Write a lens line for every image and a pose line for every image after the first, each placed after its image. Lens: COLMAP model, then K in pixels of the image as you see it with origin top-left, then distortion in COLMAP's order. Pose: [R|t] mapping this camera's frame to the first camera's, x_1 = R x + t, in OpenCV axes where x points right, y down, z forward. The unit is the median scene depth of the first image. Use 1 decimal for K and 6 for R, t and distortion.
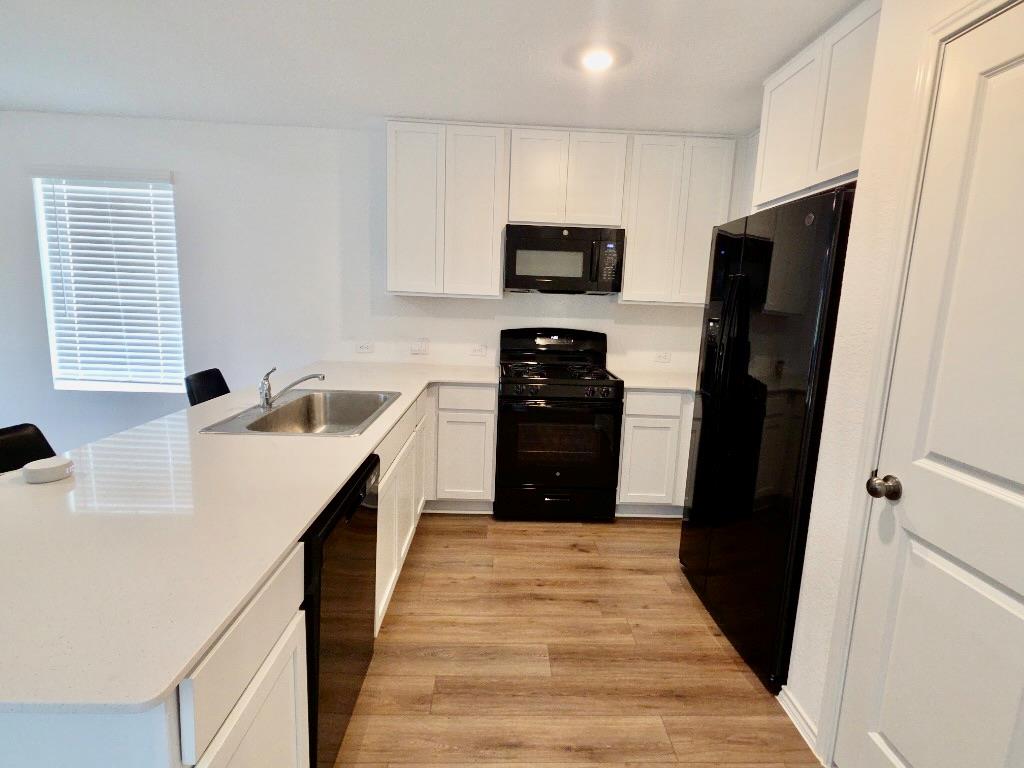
lens RADIAL K [[513.7, 0, 518.4], [0, 513.7, 379.1], [0, 0, 1]] dist [0.007316, -0.003256]
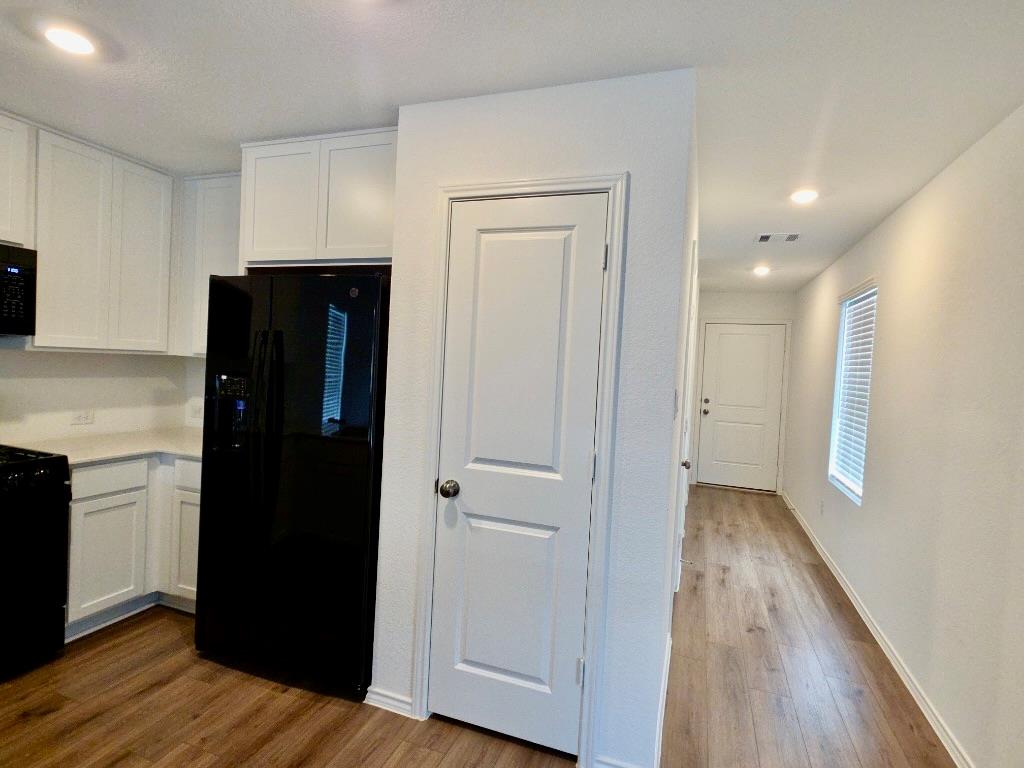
lens RADIAL K [[513.7, 0, 518.4], [0, 513.7, 378.1], [0, 0, 1]] dist [0.007316, -0.003256]
pose [[0.367394, -0.044269, 0.929011, -0.301427], [0.112953, 0.993597, 0.002678, -0.044987], [-0.923181, 0.103950, 0.370041, 0.140786]]
